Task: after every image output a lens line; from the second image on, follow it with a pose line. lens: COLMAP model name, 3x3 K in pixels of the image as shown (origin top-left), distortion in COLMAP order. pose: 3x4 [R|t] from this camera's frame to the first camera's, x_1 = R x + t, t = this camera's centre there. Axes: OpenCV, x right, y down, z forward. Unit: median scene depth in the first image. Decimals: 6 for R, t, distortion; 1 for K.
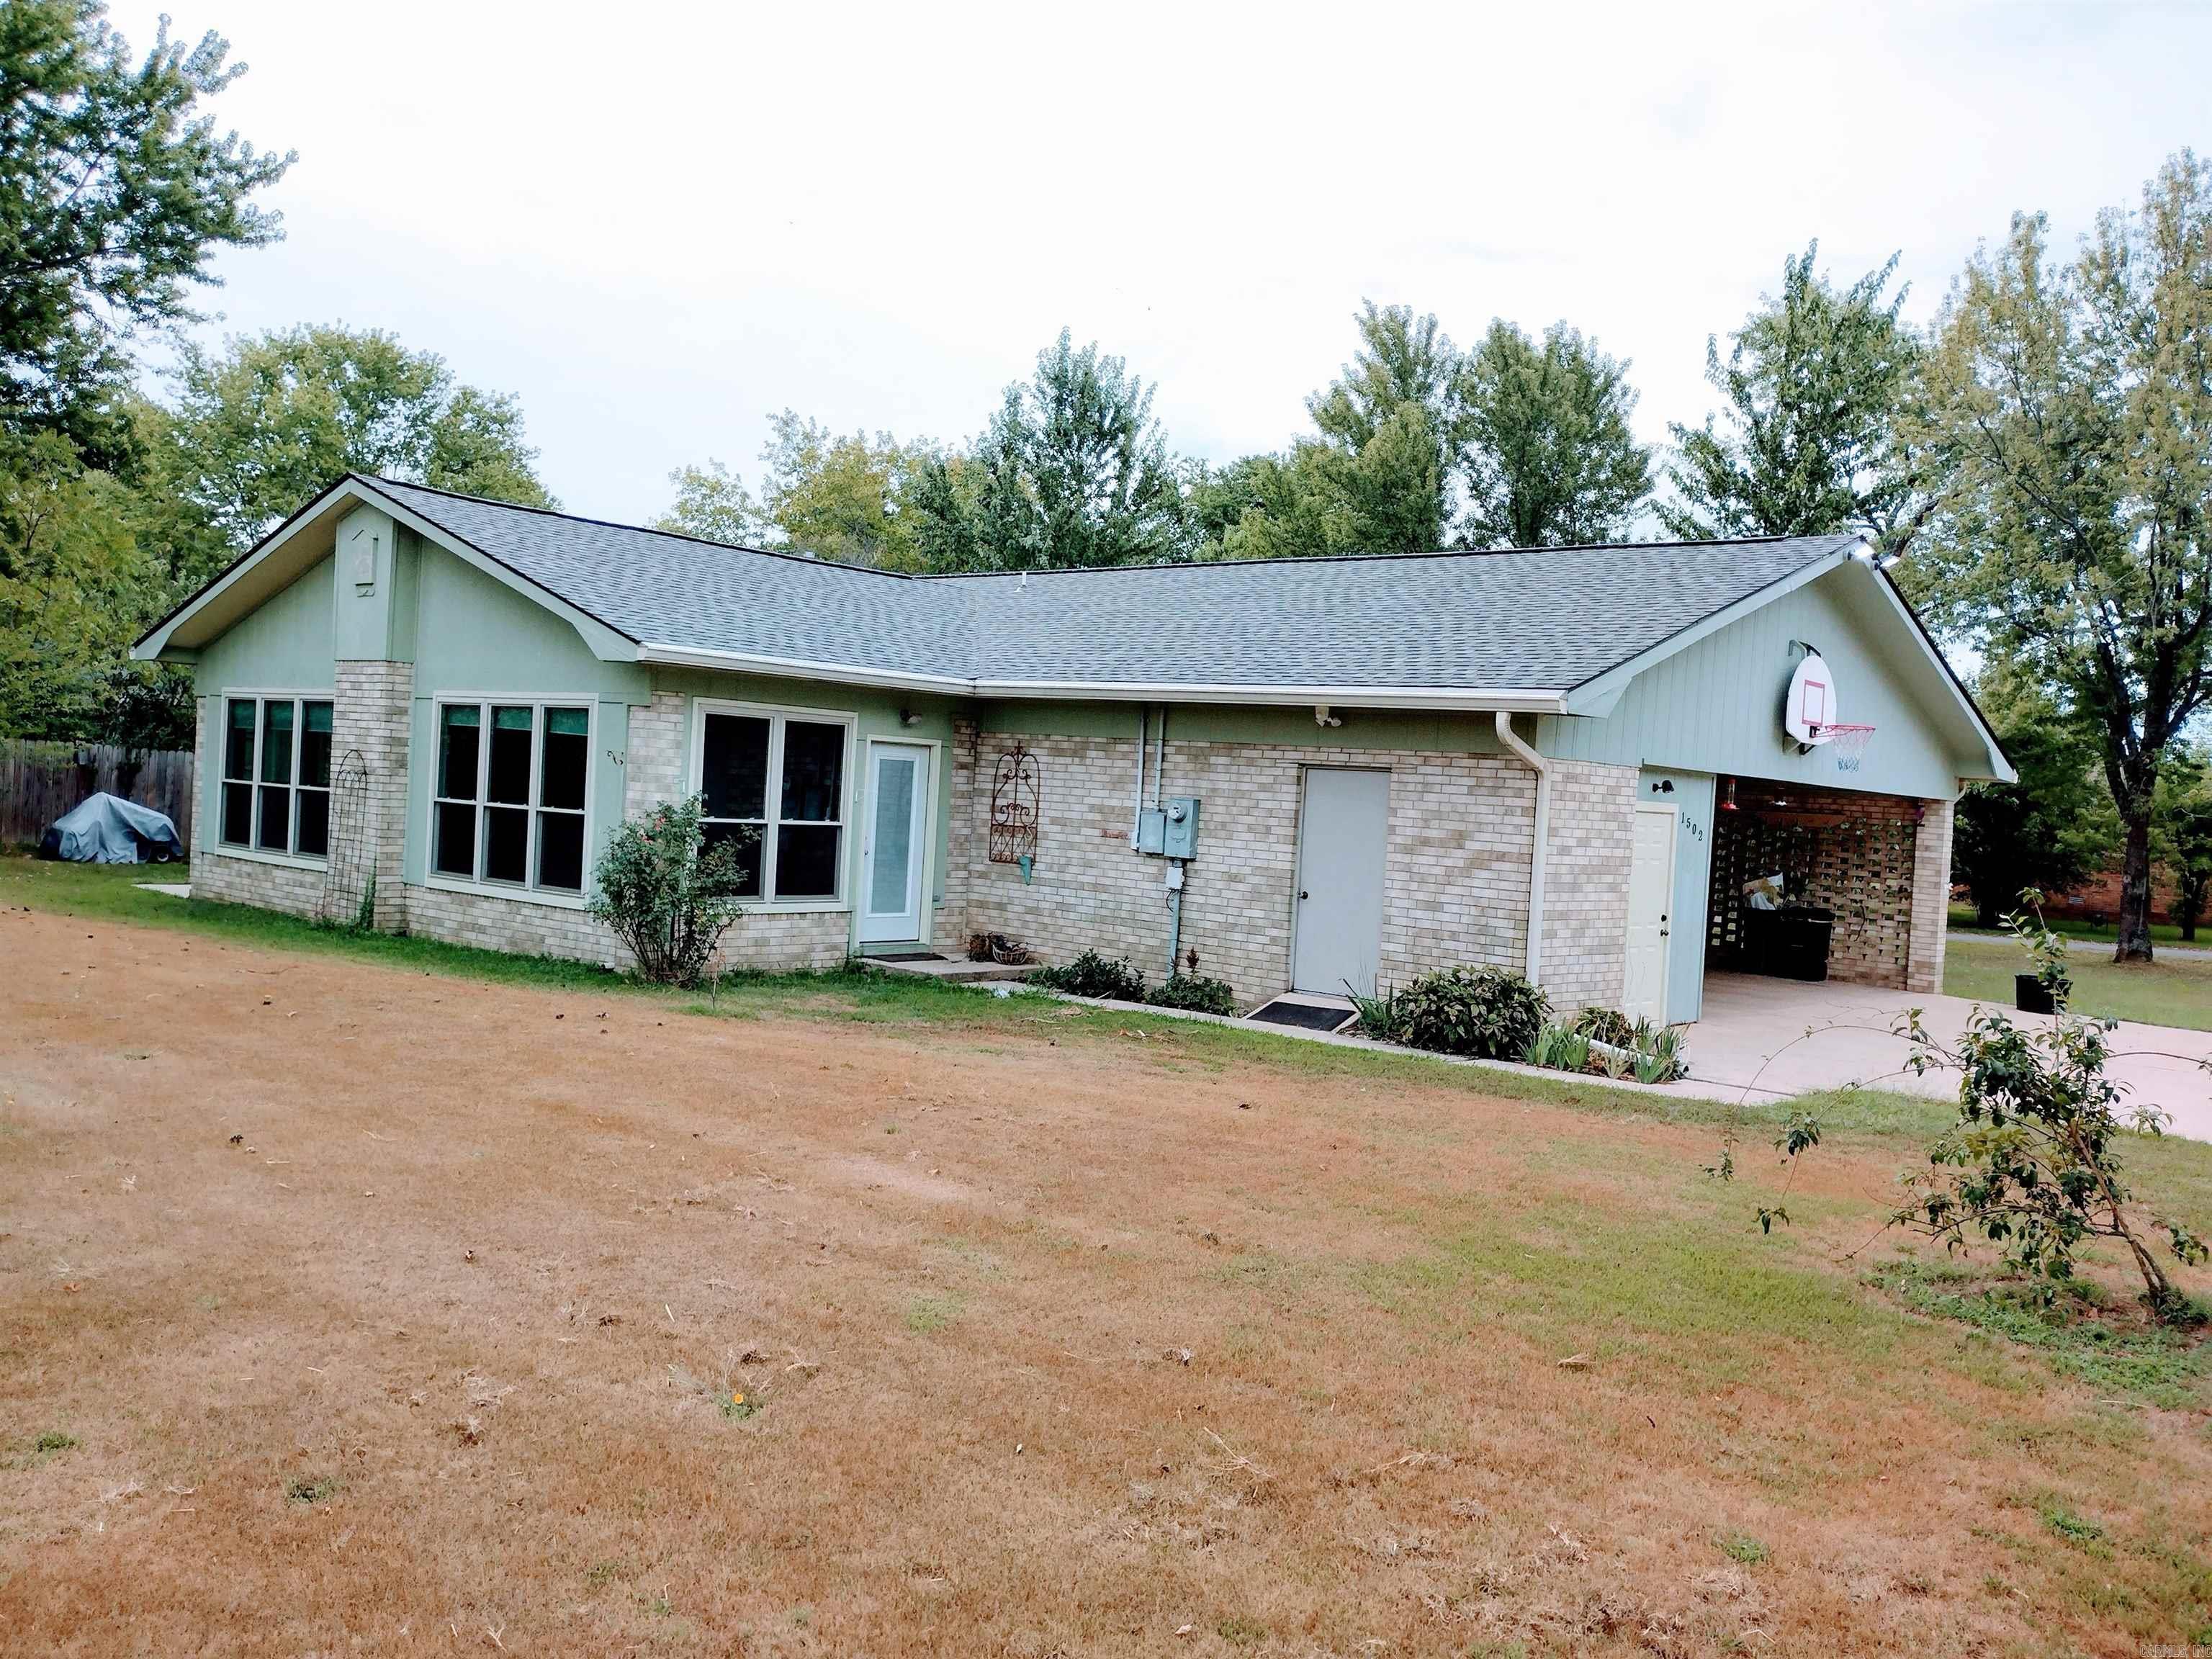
lens RADIAL K [[1822.3, 0, 1117.7], [0, 1822.3, 825.7], [0, 0, 1]] dist [0.128529, -0.283294]
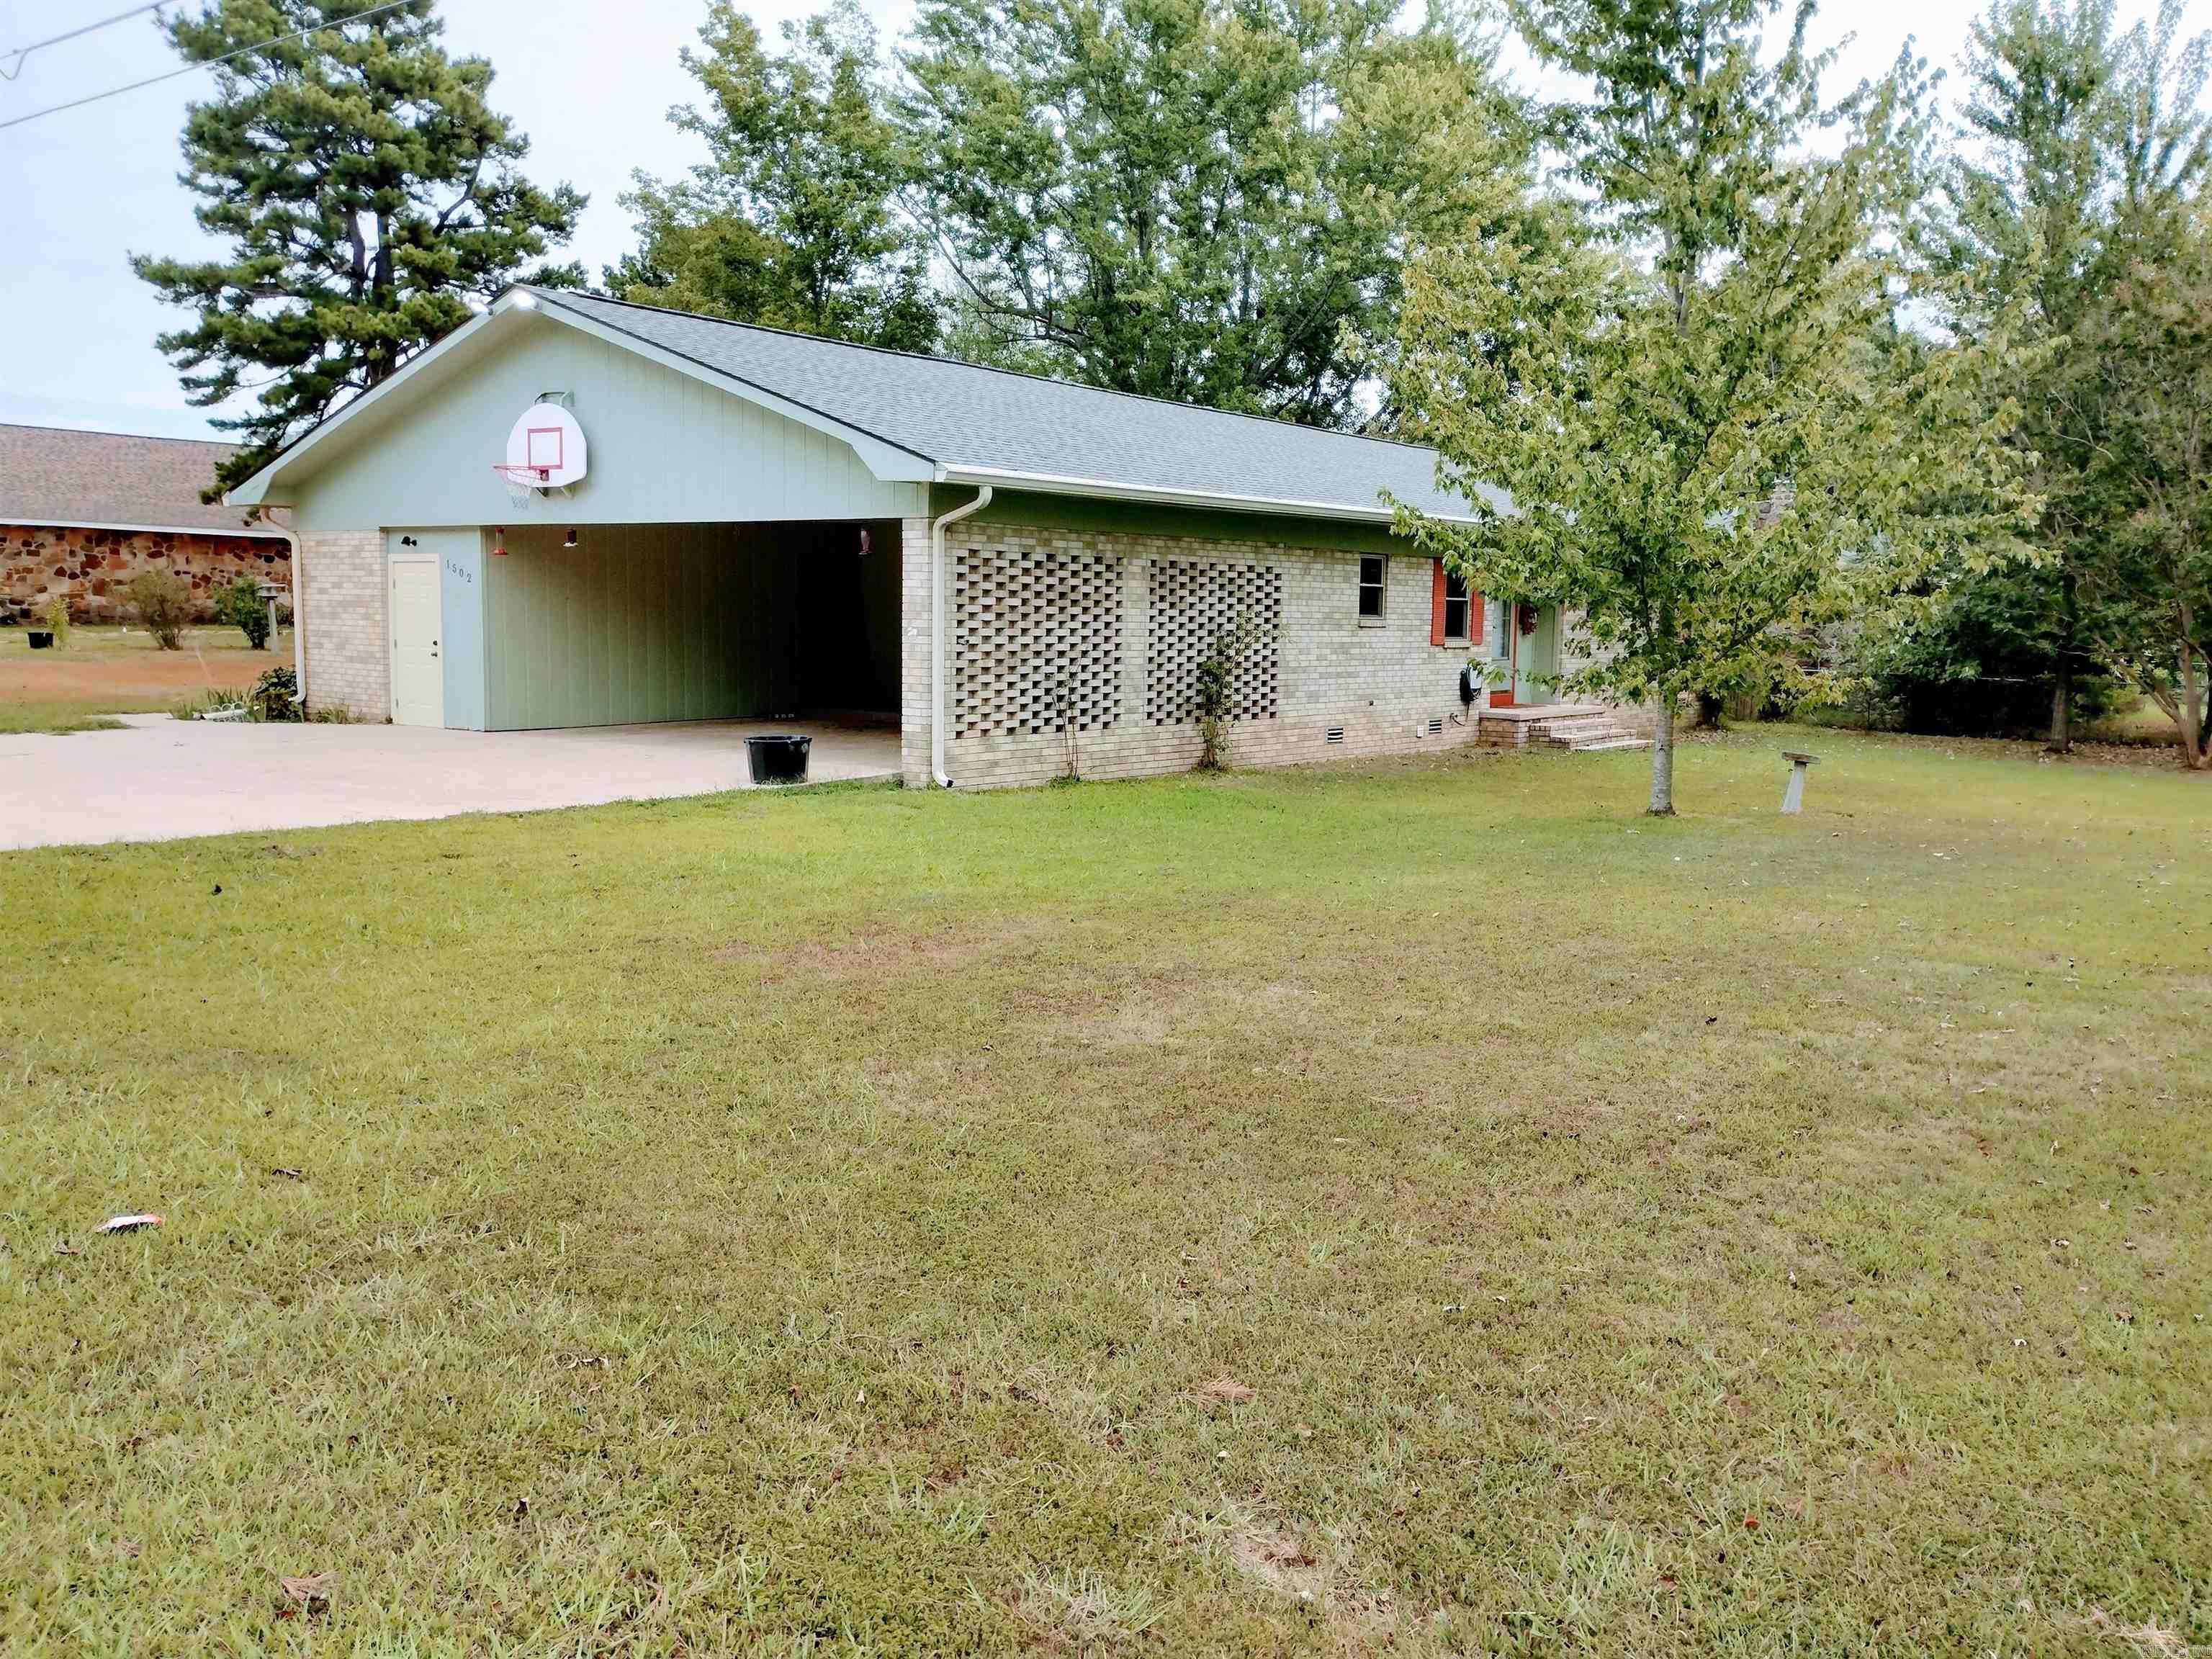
lens RADIAL K [[1822.3, 0, 1117.7], [0, 1822.3, 825.7], [0, 0, 1]] dist [0.128529, -0.283294]
pose [[0.044134, 0.052412, -0.997650, 1.497860], [-0.033102, 0.998151, 0.050974, 0.089008], [0.998477, 0.030775, 0.045788, 1.311937]]
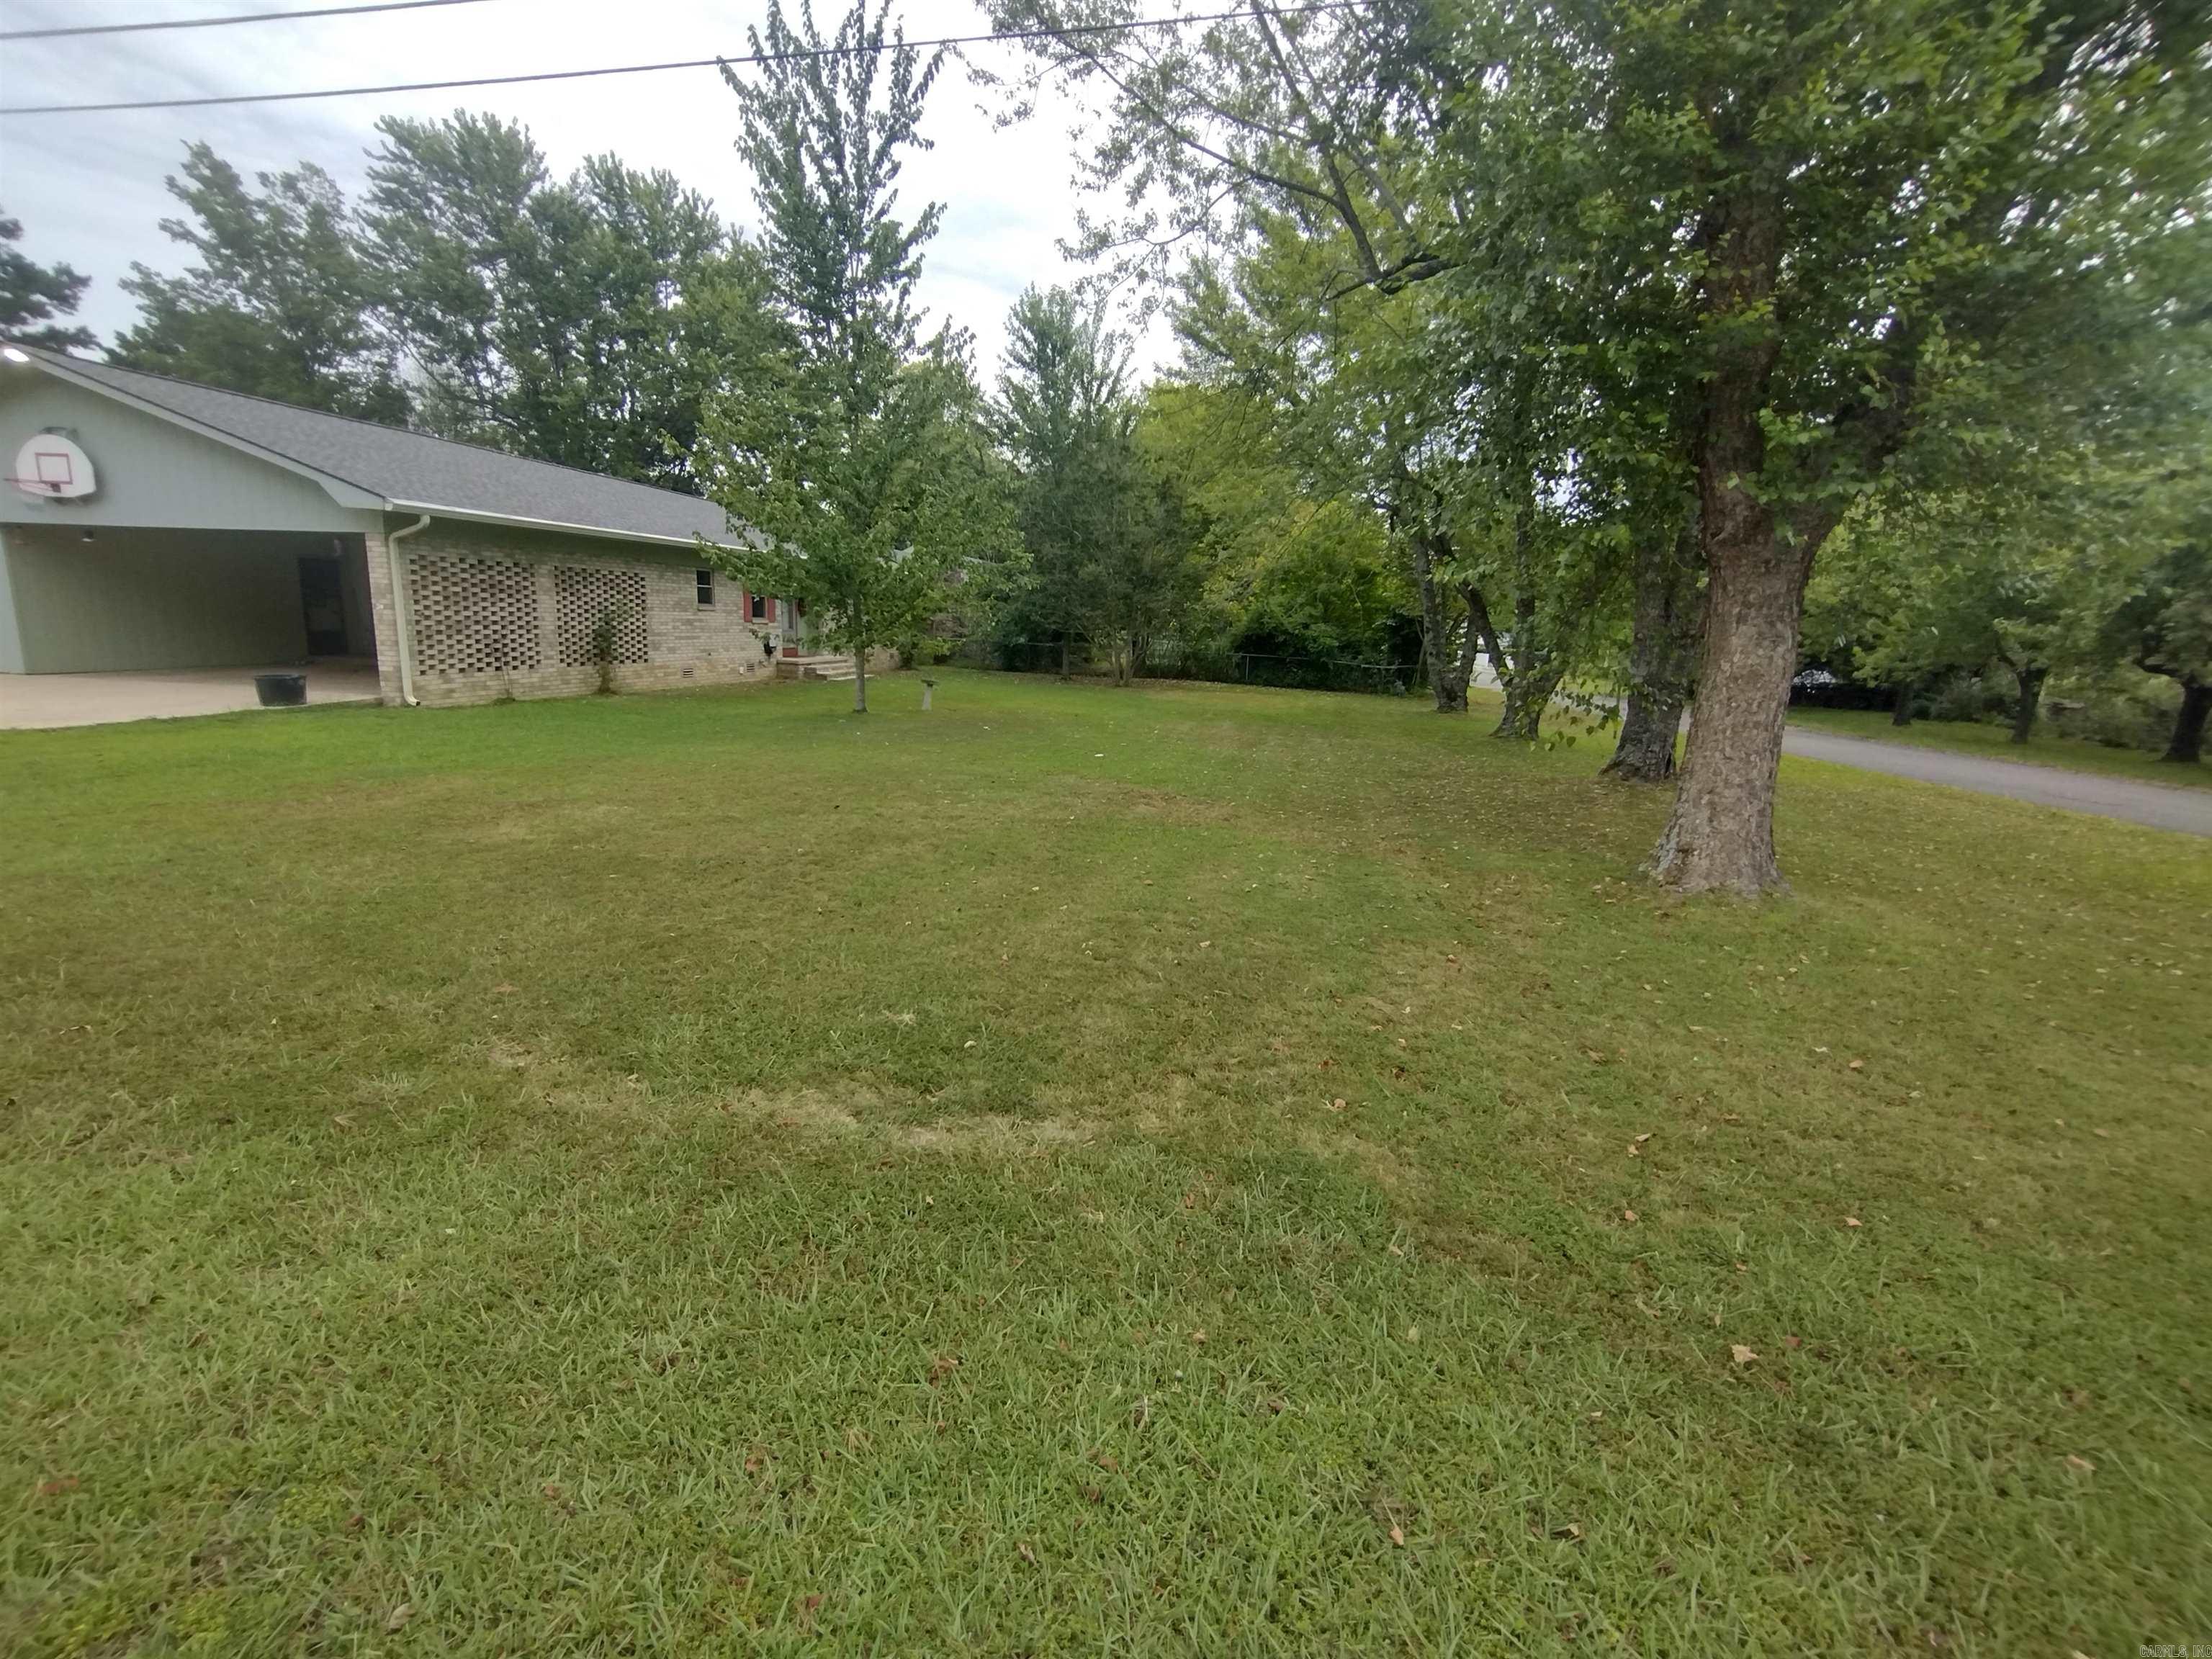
lens RADIAL K [[1010.4, 0, 1098.8], [0, 1010.4, 819.8], [0, 0, 1]] dist [-0.005830, 0.005741]
pose [[0.490031, 0.124292, -0.862798, 1.558066], [-0.021814, 0.991221, 0.130403, 0.092426], [0.871432, -0.045080, 0.488440, 1.346480]]
